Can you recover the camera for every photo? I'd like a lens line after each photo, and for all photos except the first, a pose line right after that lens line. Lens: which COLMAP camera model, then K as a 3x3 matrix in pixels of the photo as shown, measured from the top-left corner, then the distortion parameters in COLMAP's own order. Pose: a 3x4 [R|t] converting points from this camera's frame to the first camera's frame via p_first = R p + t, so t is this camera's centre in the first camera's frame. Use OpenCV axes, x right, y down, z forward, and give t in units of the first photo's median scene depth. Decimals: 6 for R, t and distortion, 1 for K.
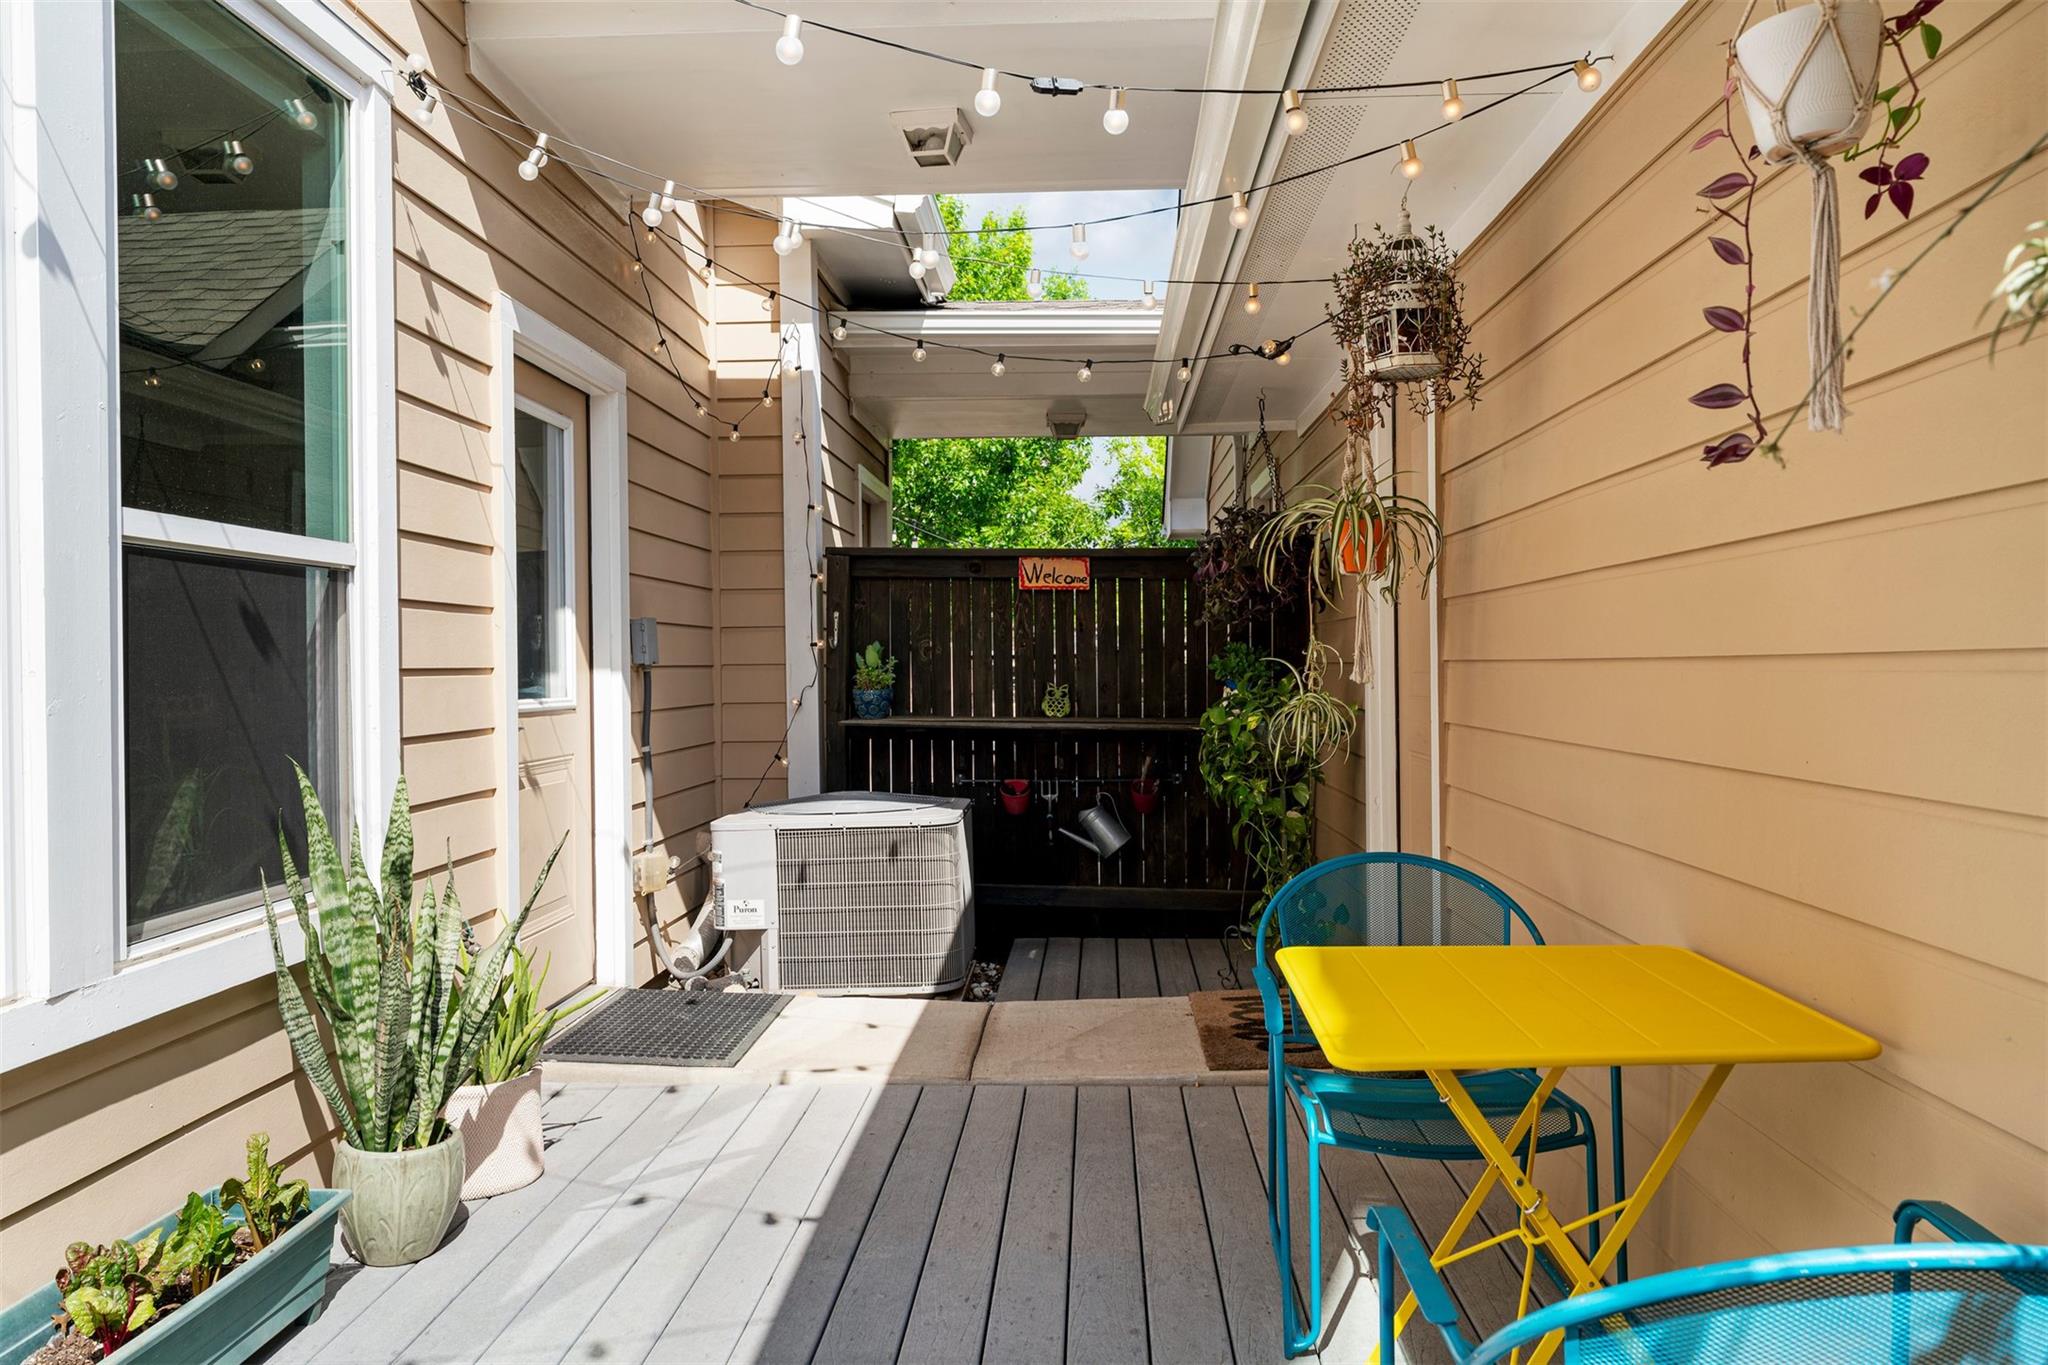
lens RADIAL K [[1478.7, 0, 1025.4], [0, 1478.7, 679.0], [0, 0, 1]] dist [-0.001184, -0.000164]
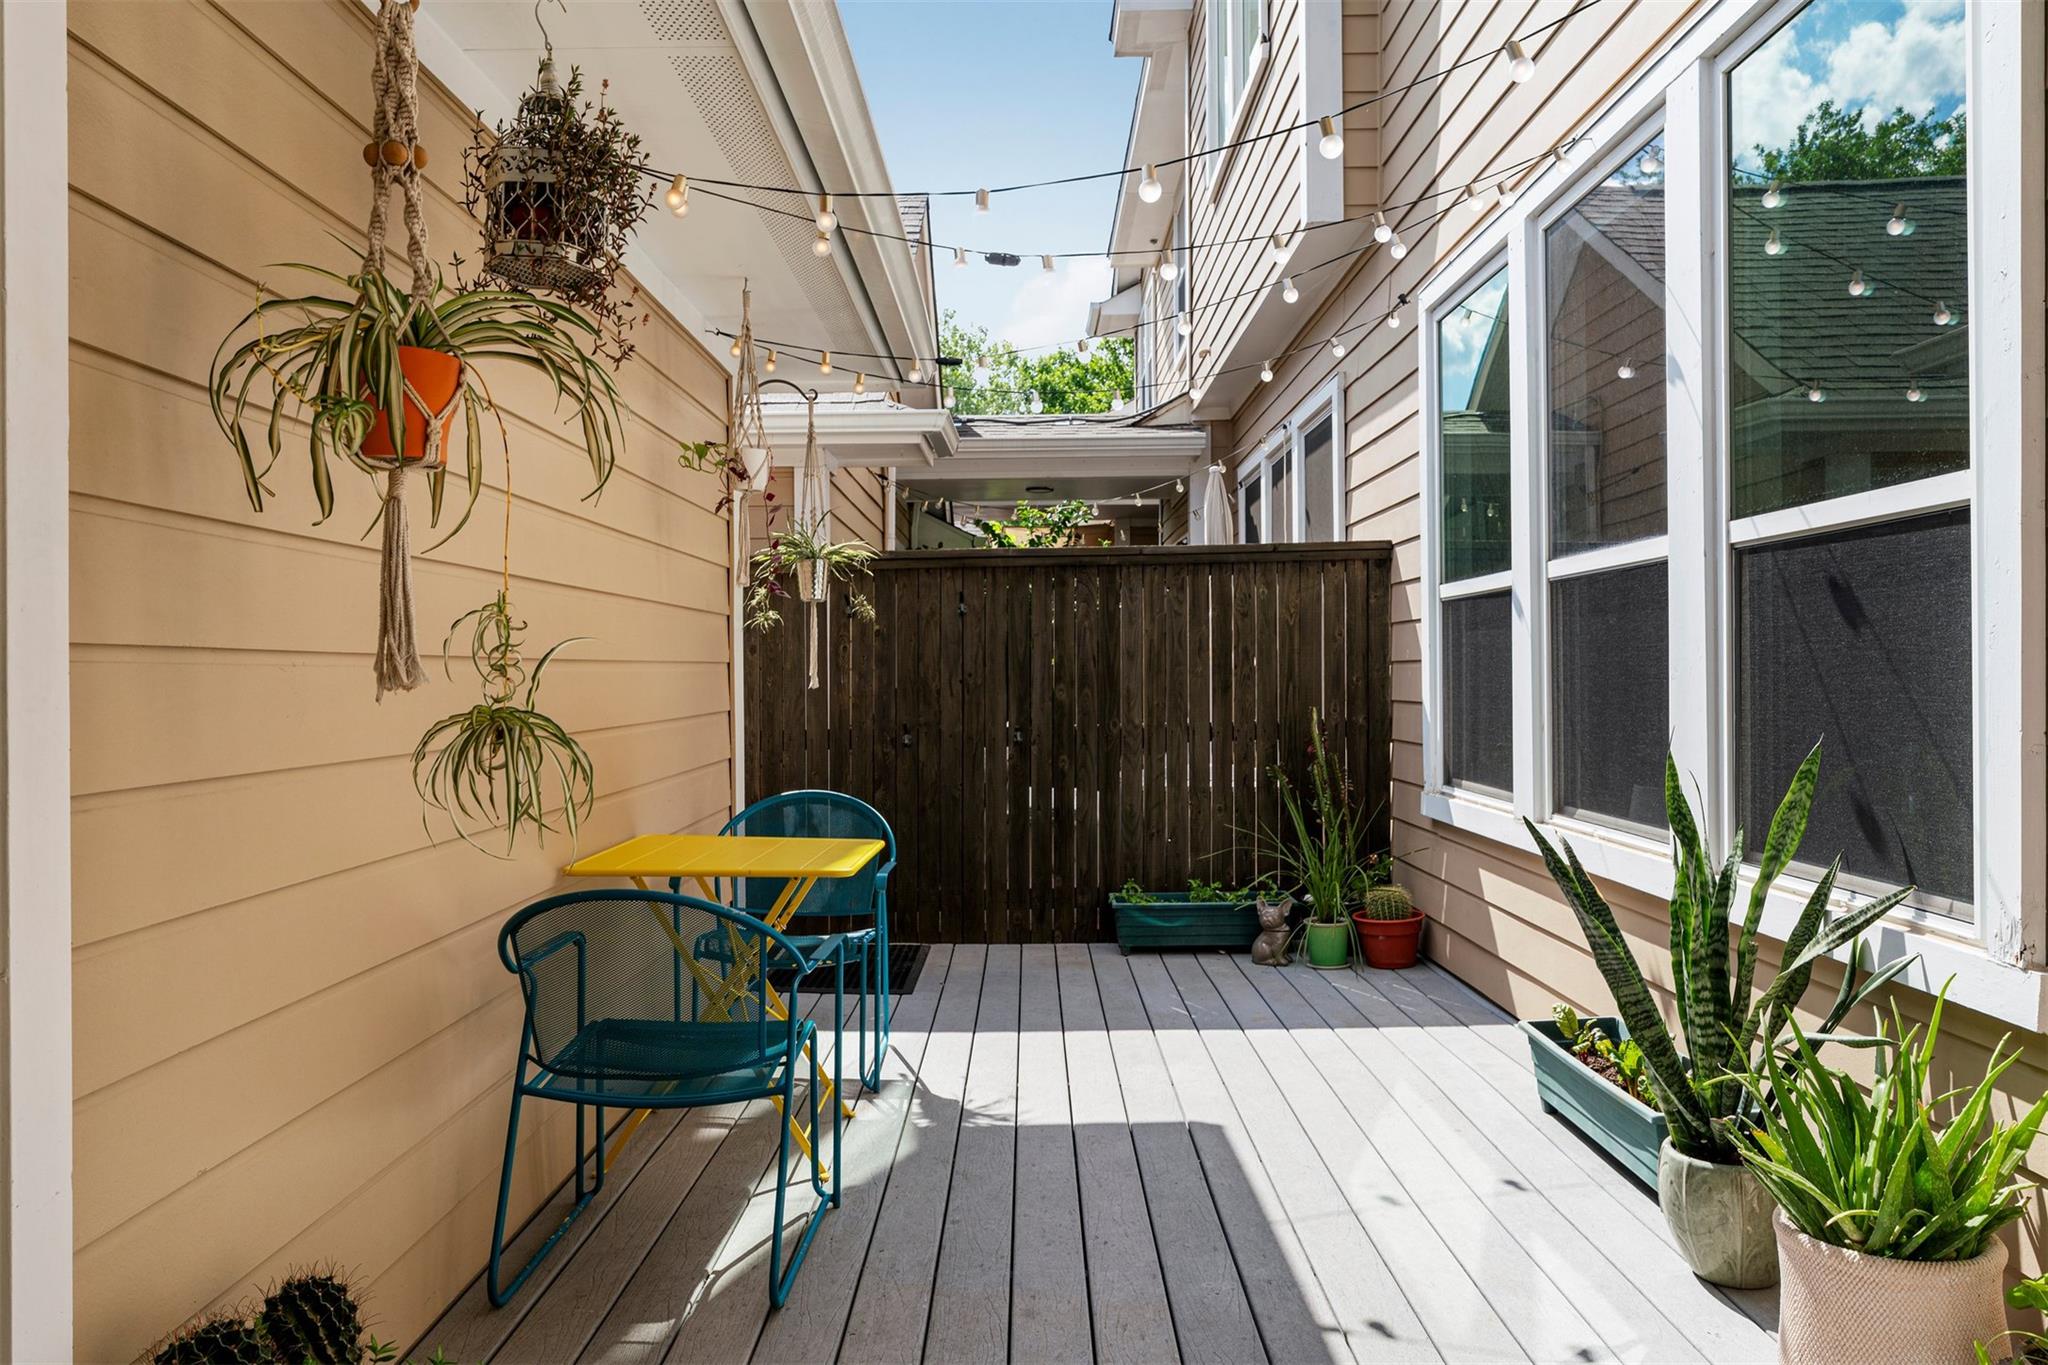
lens RADIAL K [[1396.7, 0, 1021.0], [0, 1396.7, 680.3], [0, 0, 1]] dist [0.001382, 0.001845]
pose [[-0.999198, 0.017610, -0.035960, 0.048900], [0.017425, 0.999833, 0.005452, 0.003388], [0.036050, 0.004821, -0.999338, 1.889991]]
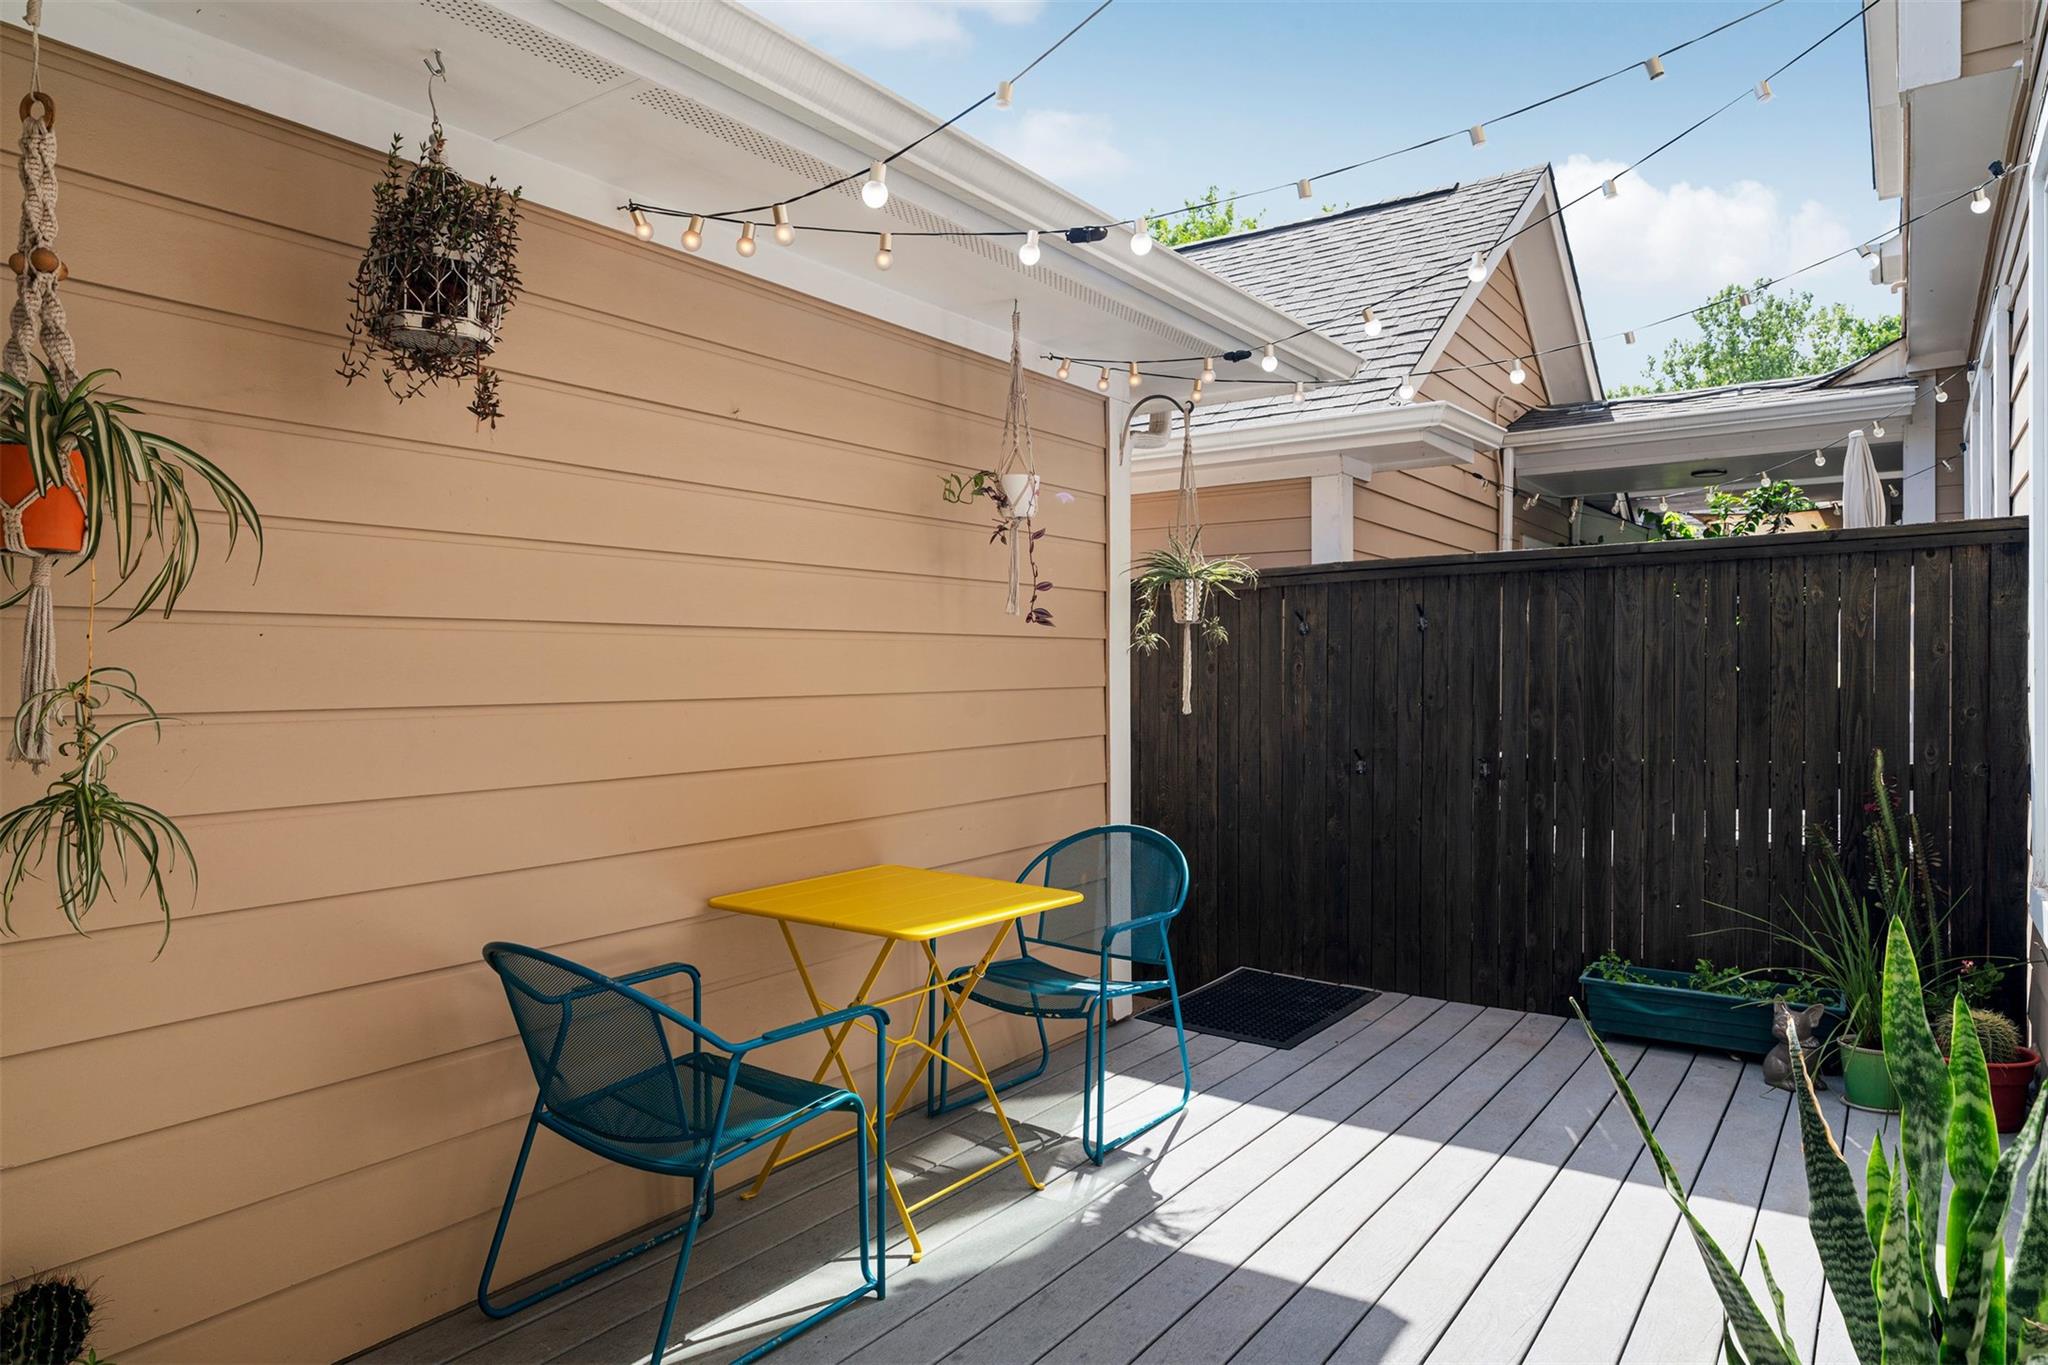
lens RADIAL K [[1269.7, 0, 1023.1], [0, 1269.7, 678.1], [0, 0, 1]] dist [-0.007930, -0.000778]
pose [[-0.841192, 0.010062, 0.540643, -0.385922], [0.012768, 0.999918, 0.001256, -0.027333], [-0.540586, 0.007959, -0.841251, 1.536602]]
